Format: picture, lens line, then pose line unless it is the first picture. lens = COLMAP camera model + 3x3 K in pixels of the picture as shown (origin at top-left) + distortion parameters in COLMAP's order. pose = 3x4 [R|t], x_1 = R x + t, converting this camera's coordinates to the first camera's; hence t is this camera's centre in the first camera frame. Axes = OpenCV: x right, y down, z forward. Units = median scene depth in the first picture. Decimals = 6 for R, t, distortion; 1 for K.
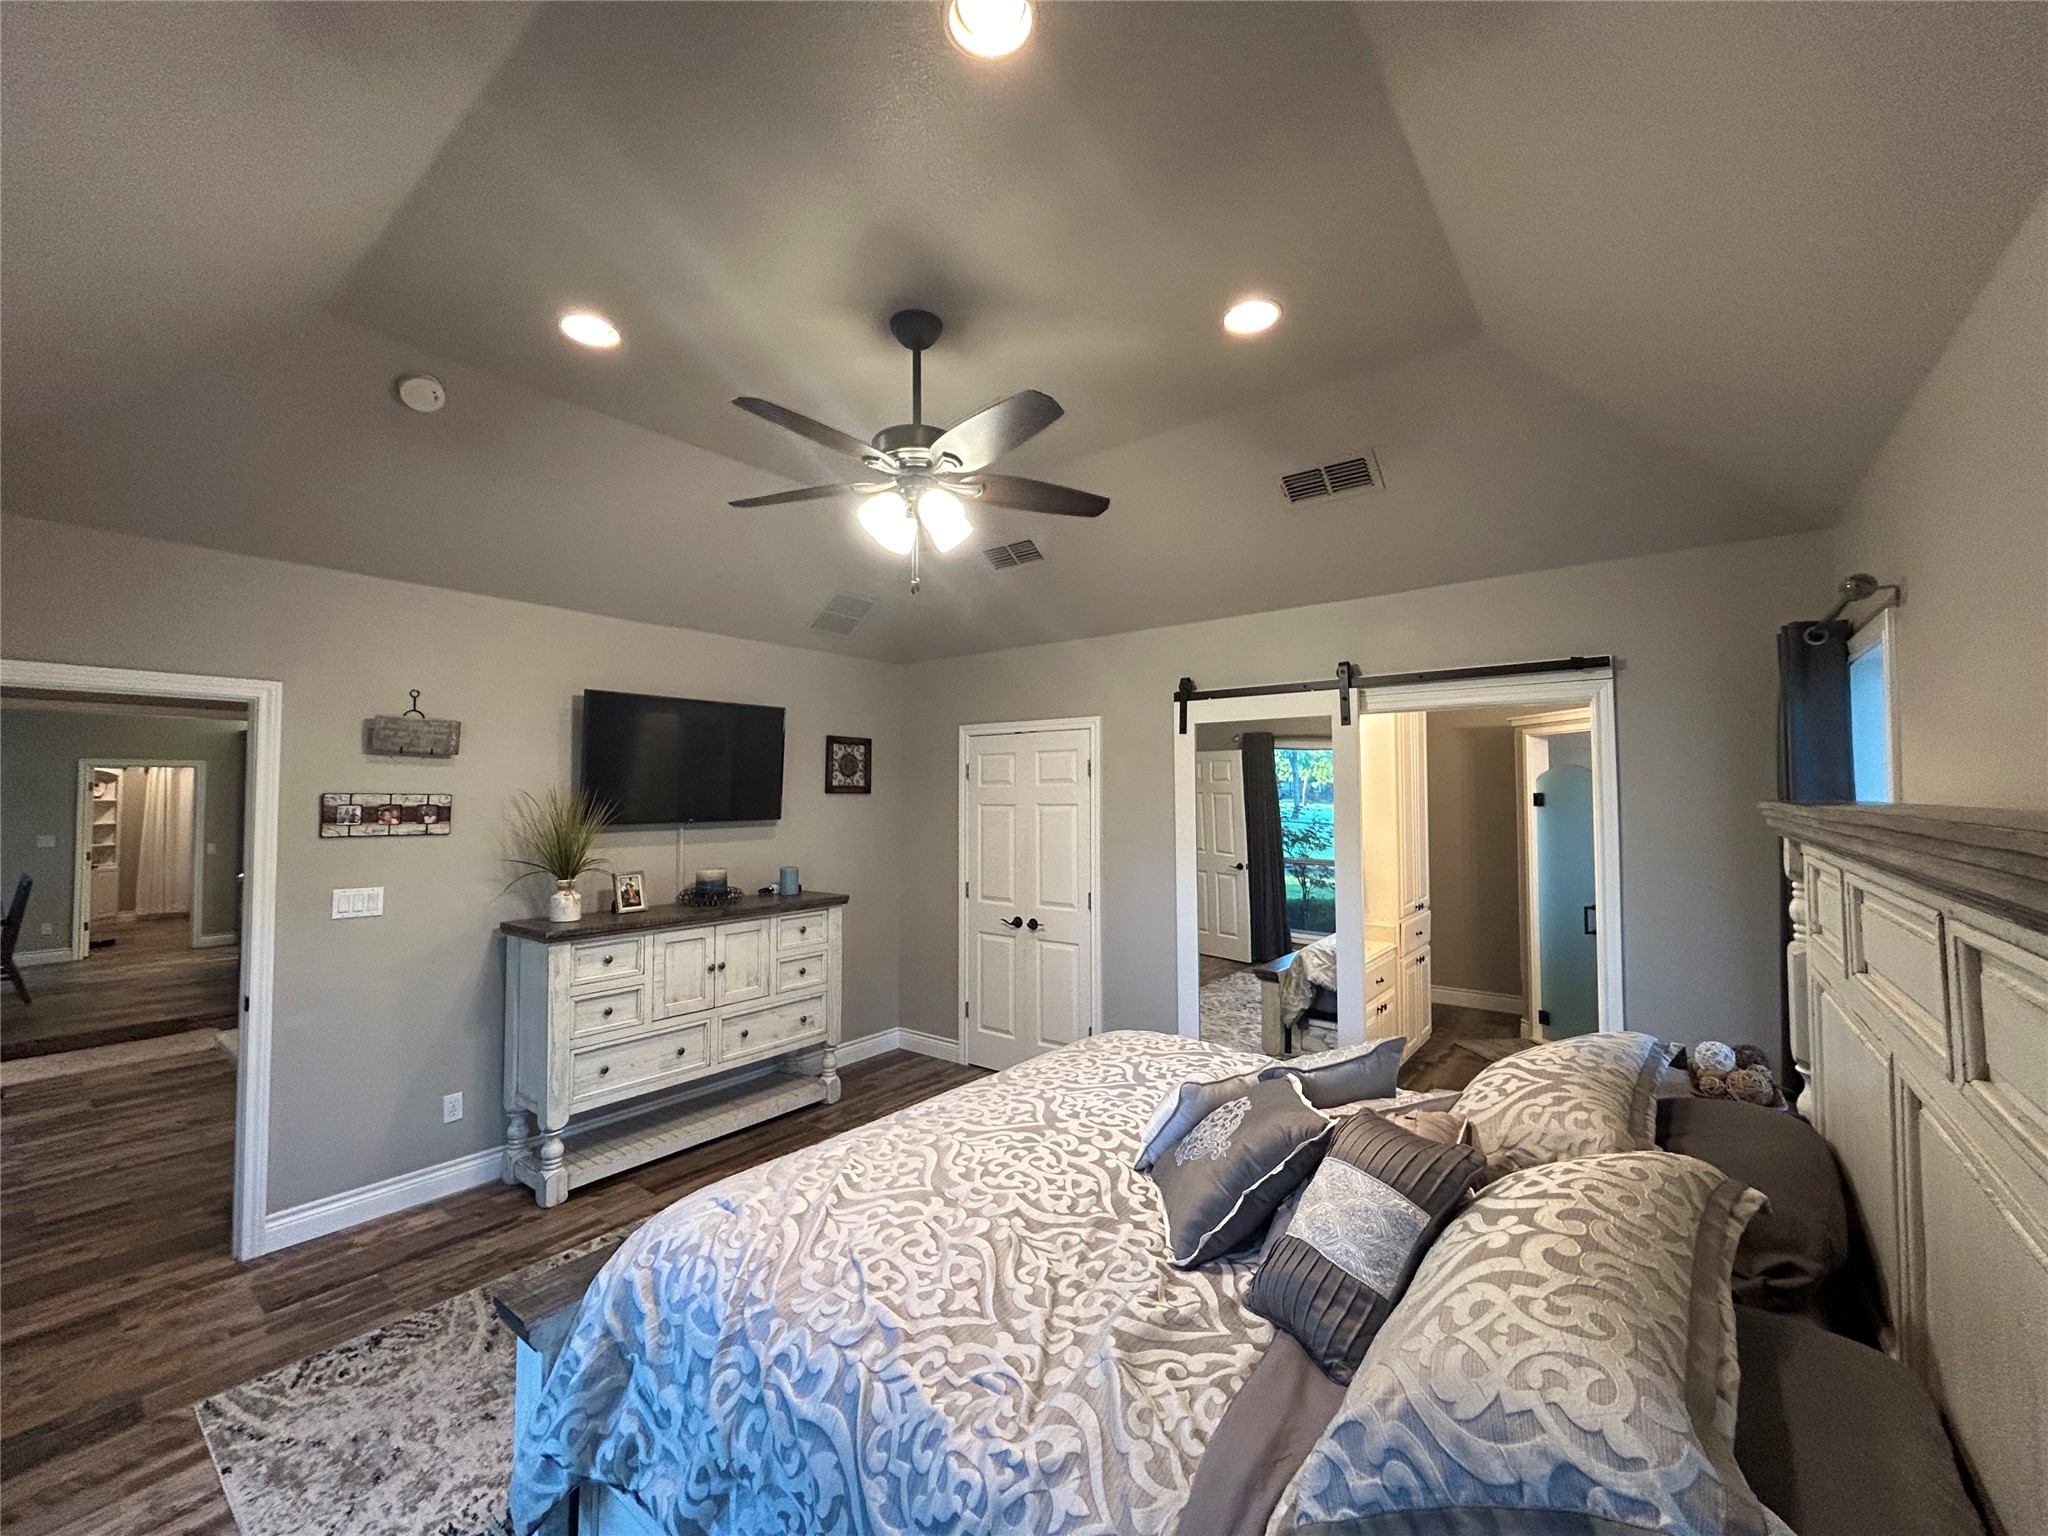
lens RADIAL K [[828.4, 0, 1027.0], [0, 828.4, 766.7], [0, 0, 1]] dist [-0.001041, 0.000007]
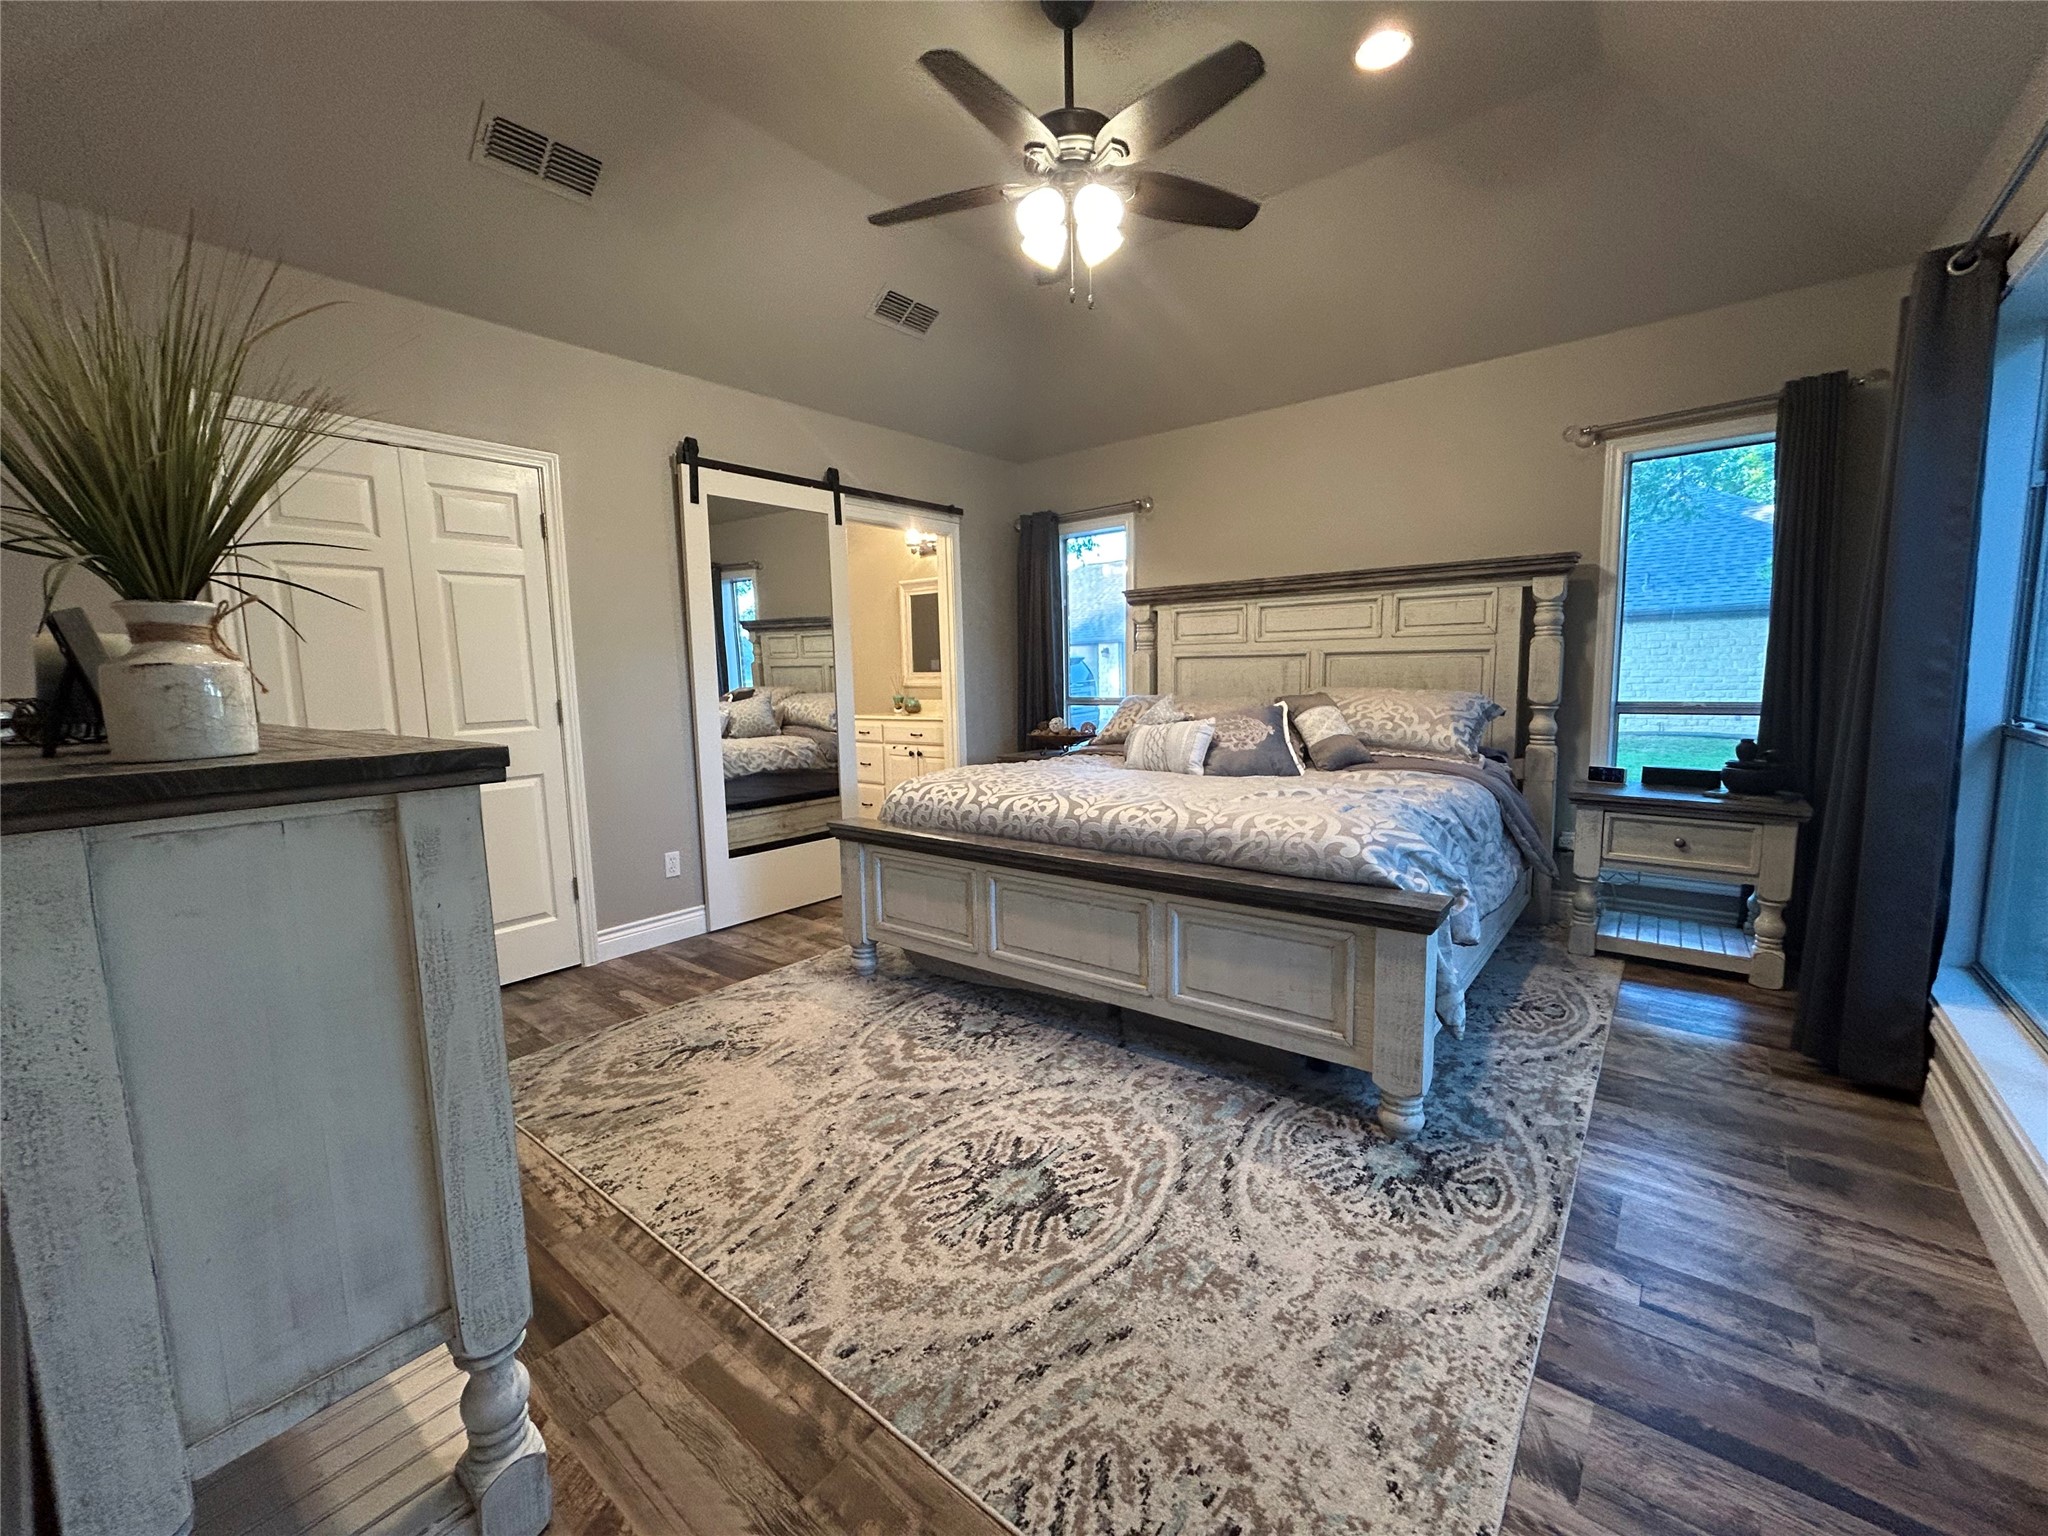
lens RADIAL K [[828.4, 0, 1034.3], [0, 828.4, 765.9], [0, 0, 1]] dist [-0.001041, 0.000007]
pose [[0.011816, -0.108419, 0.994035, -0.936279], [0.000801, 0.994105, 0.108417, 0.186921], [-0.999930, -0.000485, 0.011833, 0.829260]]
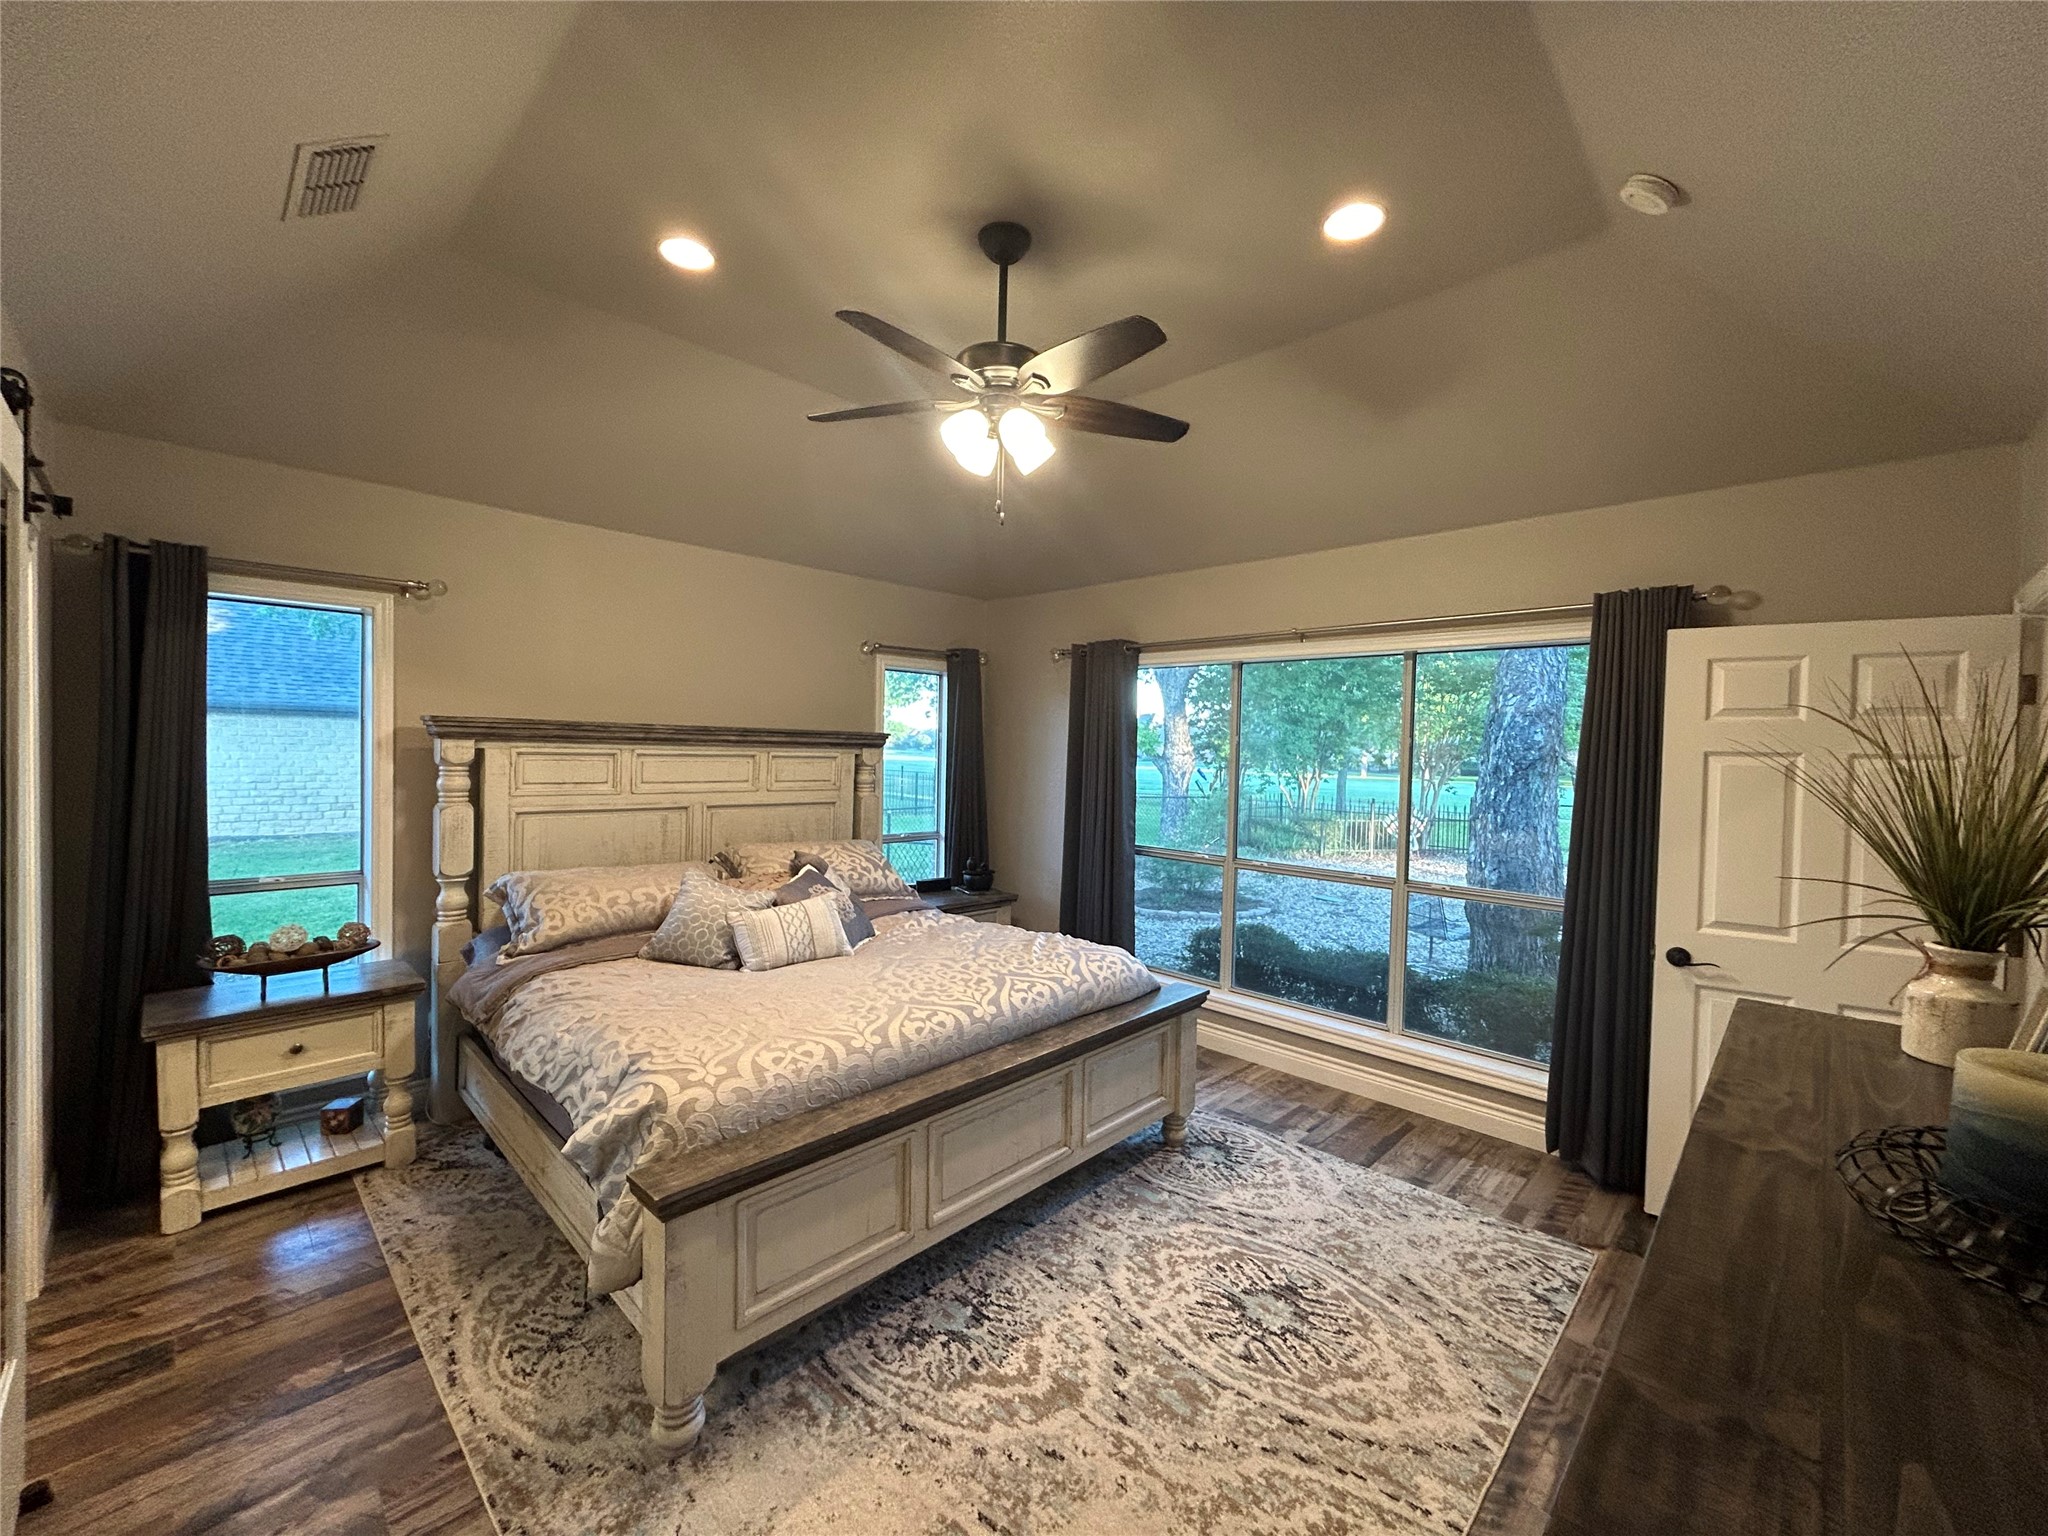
lens RADIAL K [[828.4, 0, 1030.1], [0, 828.4, 768.7], [0, 0, 1]] dist [-0.001041, 0.000007]
pose [[-0.993858, -0.011400, 0.110075, -0.249377], [-0.012355, 0.999892, -0.007997, 0.099906], [-0.109971, -0.009308, -0.993891, 1.573052]]
